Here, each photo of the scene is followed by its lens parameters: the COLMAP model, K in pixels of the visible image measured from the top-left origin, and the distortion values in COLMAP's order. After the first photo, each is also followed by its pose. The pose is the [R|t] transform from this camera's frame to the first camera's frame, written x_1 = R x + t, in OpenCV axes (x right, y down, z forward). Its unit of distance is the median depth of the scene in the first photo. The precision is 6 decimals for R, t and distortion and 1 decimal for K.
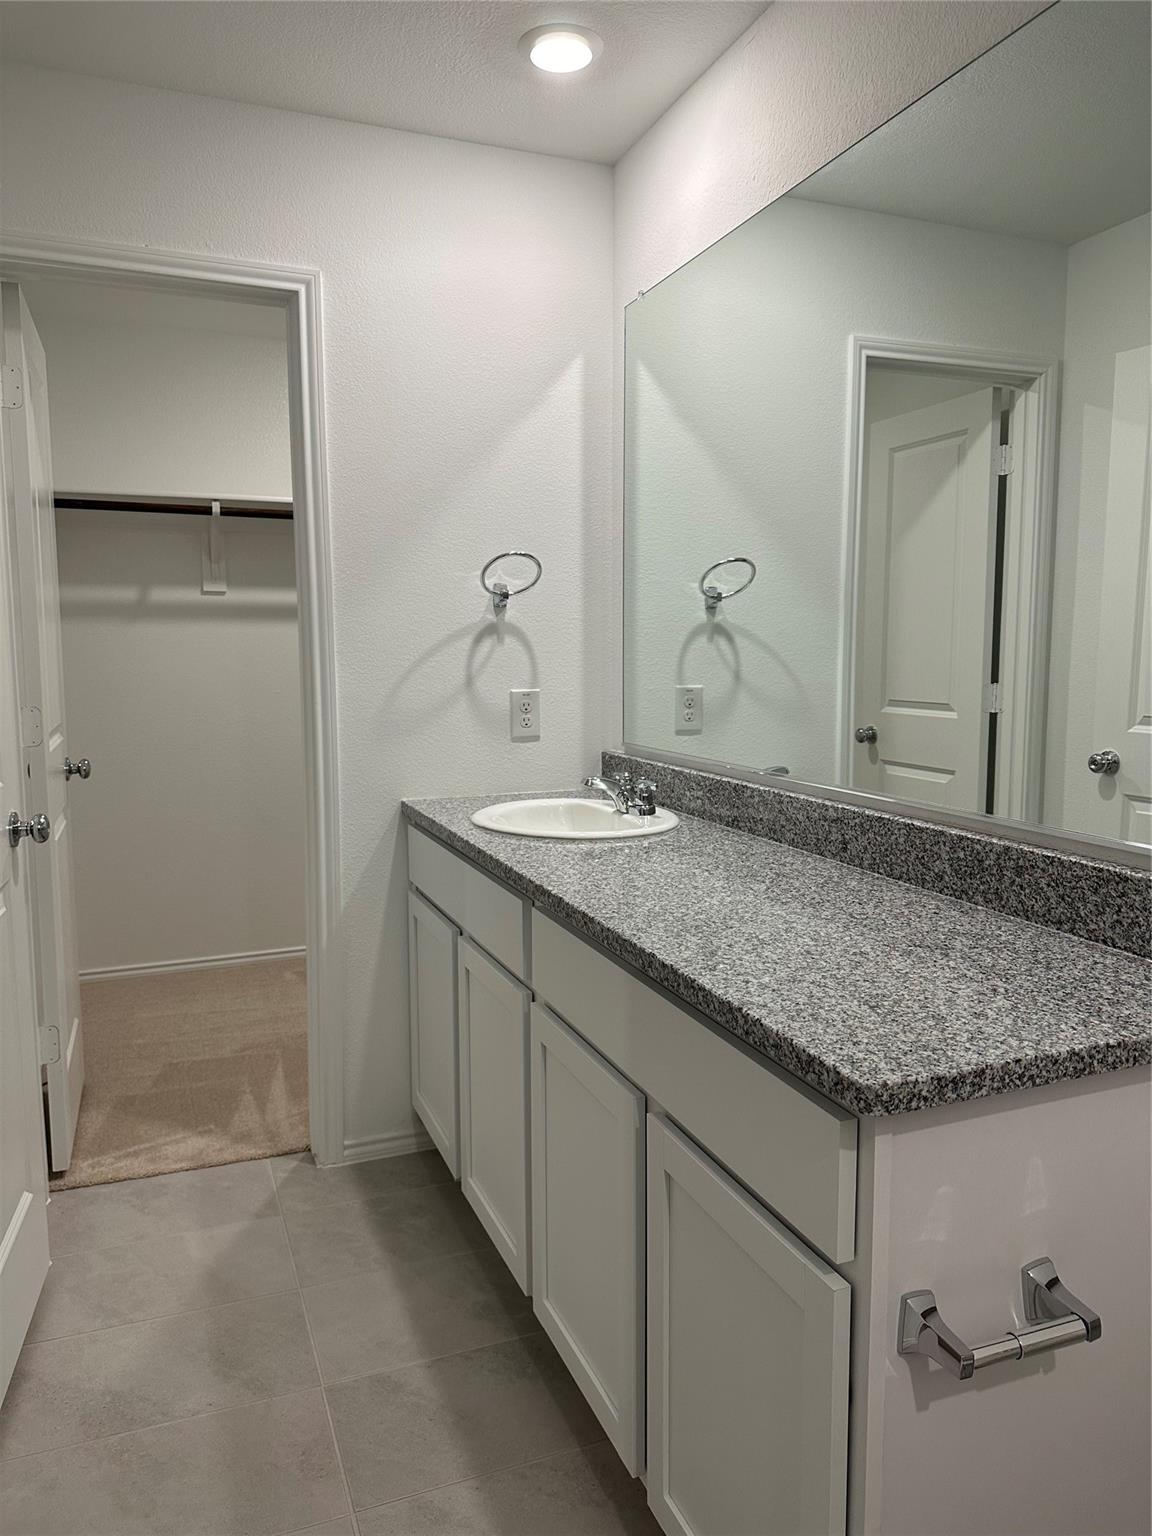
lens RADIAL K [[1074.5, 0, 568.0], [0, 1074.5, 768.8], [0, 0, 1]] dist [0.039455, -0.000911]
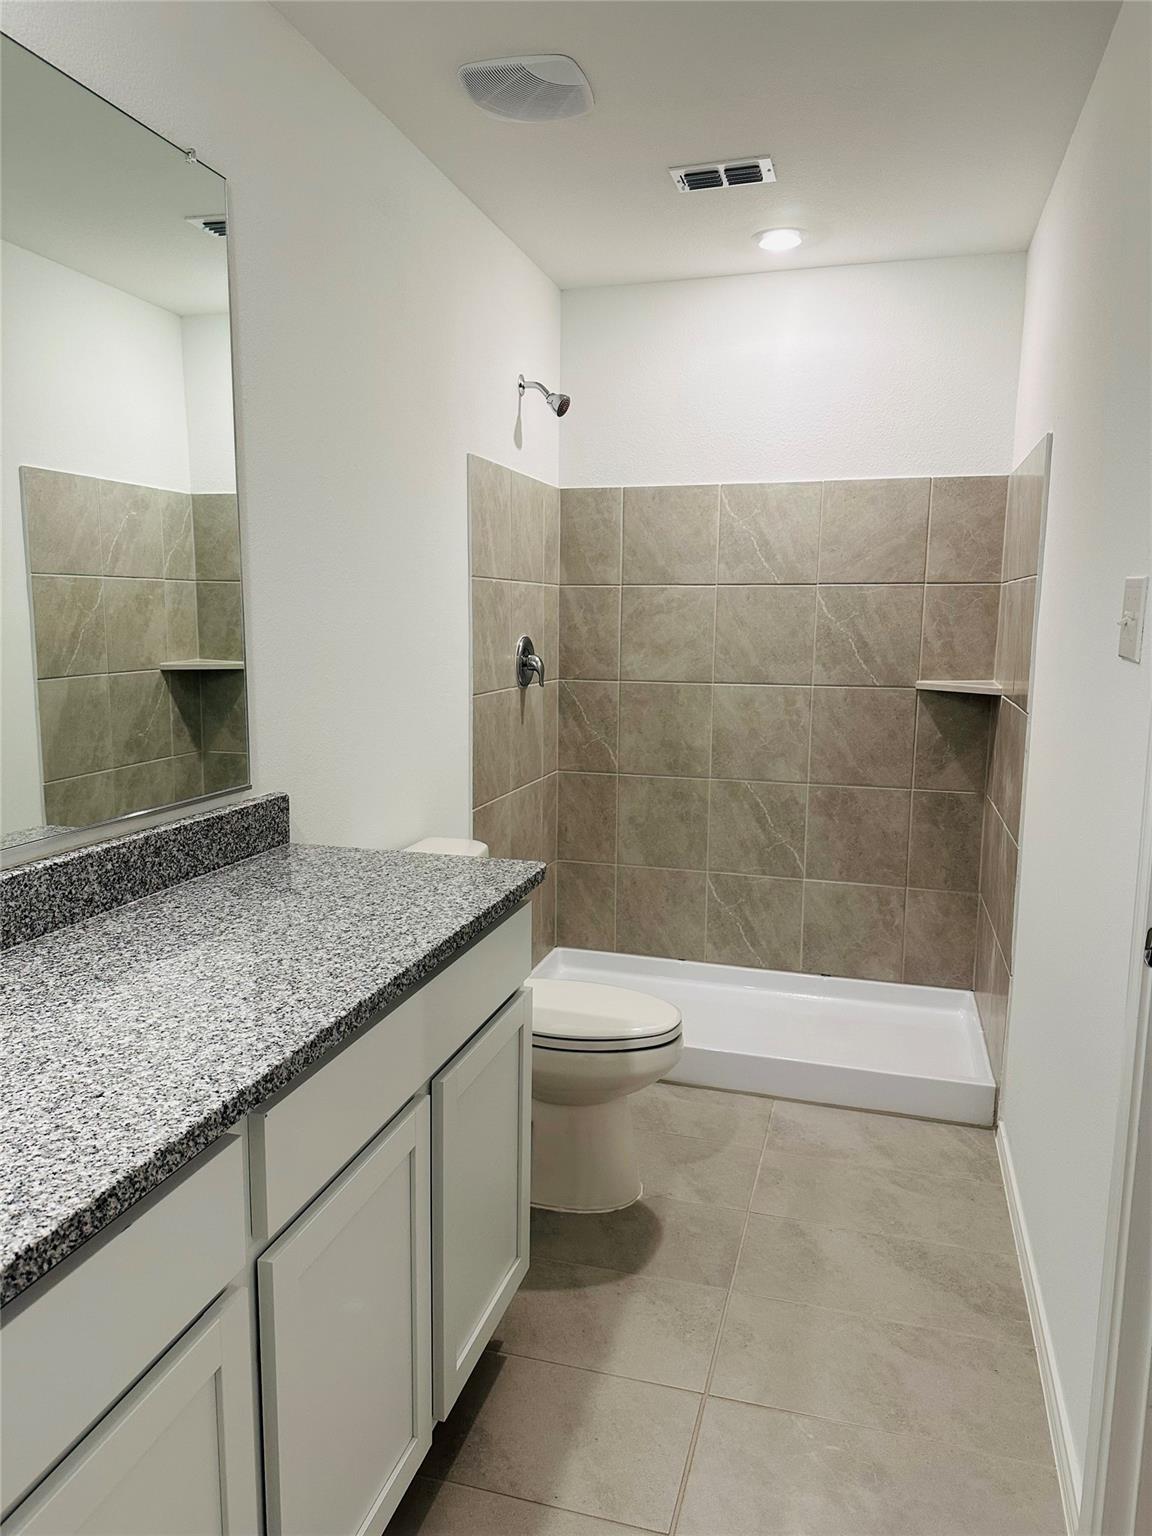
lens RADIAL K [[1074.5, 0, 569.4], [0, 1074.5, 769.7], [0, 0, 1]] dist [0.039455, -0.000911]
pose [[-0.788650, -0.089801, 0.608249, -0.657978], [0.069670, 0.969853, 0.233521, -0.240997], [-0.610882, 0.226543, -0.758618, 1.638510]]
